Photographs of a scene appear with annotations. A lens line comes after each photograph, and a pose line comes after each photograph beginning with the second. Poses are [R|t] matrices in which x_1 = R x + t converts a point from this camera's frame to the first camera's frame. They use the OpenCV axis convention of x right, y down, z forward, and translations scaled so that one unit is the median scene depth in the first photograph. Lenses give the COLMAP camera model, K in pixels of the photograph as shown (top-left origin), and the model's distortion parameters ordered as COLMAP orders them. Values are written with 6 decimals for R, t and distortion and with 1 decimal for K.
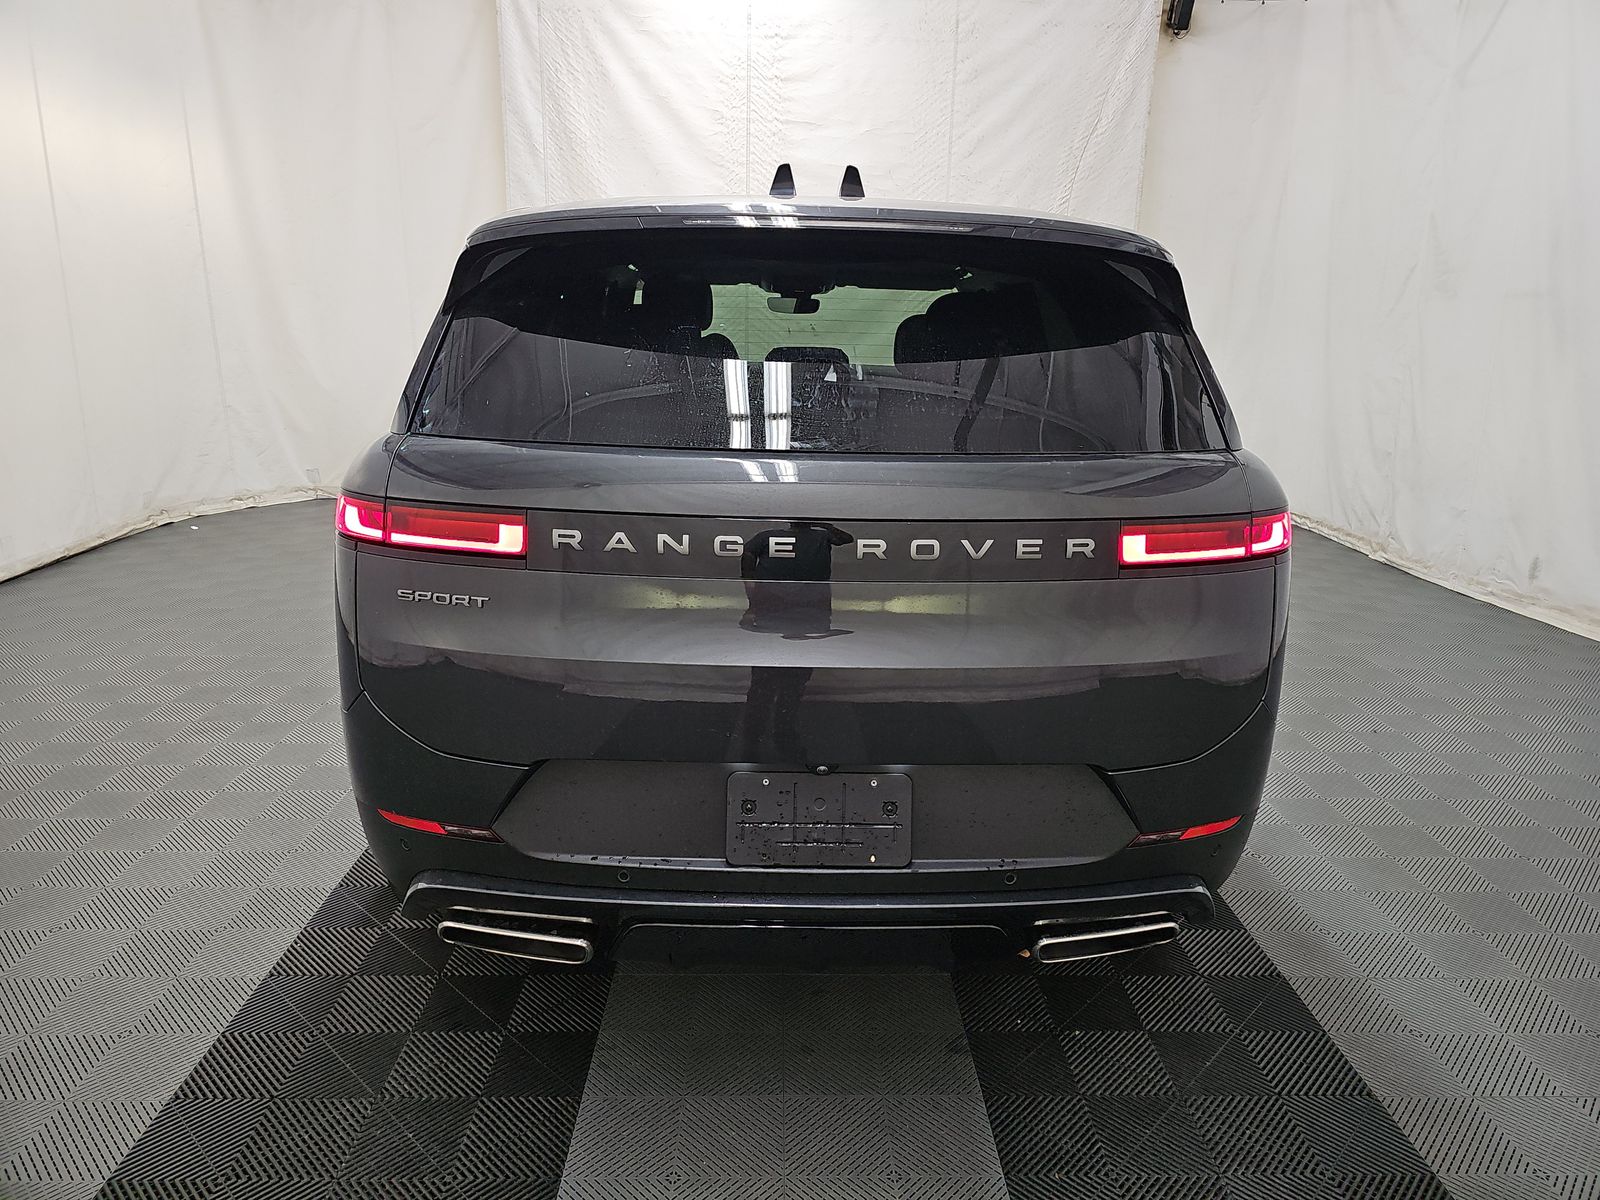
lens RADIAL K [[1054.1, 0, 843.6], [0, 1054.1, 602.9], [0, 0, 1]] dist [0.034388, -0.029250]
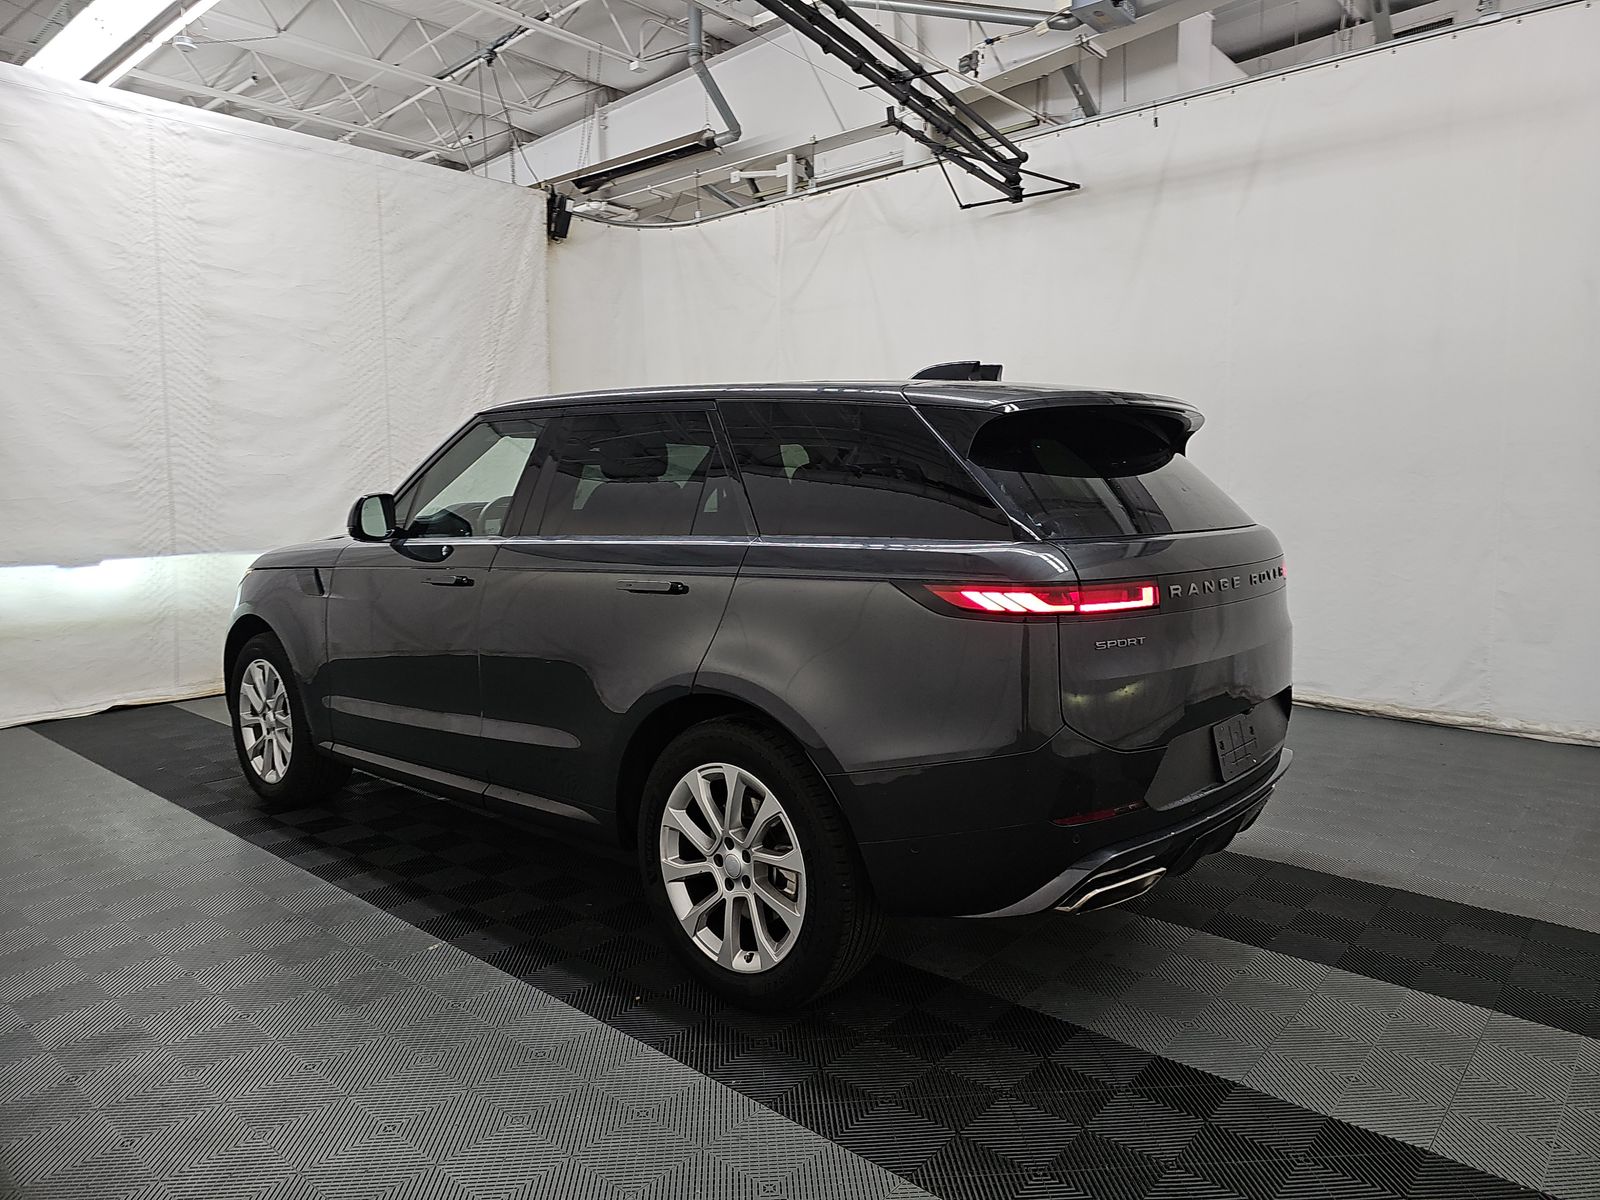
lens RADIAL K [[1054.1, 0, 803.5], [0, 1054.1, 603.0], [0, 0, 1]] dist [0.034388, -0.029250]
pose [[0.671938, -0.105771, 0.733016, -0.412100], [0.209458, 0.976481, -0.051102, -0.017886], [-0.710371, 0.187873, 0.678289, 0.072034]]
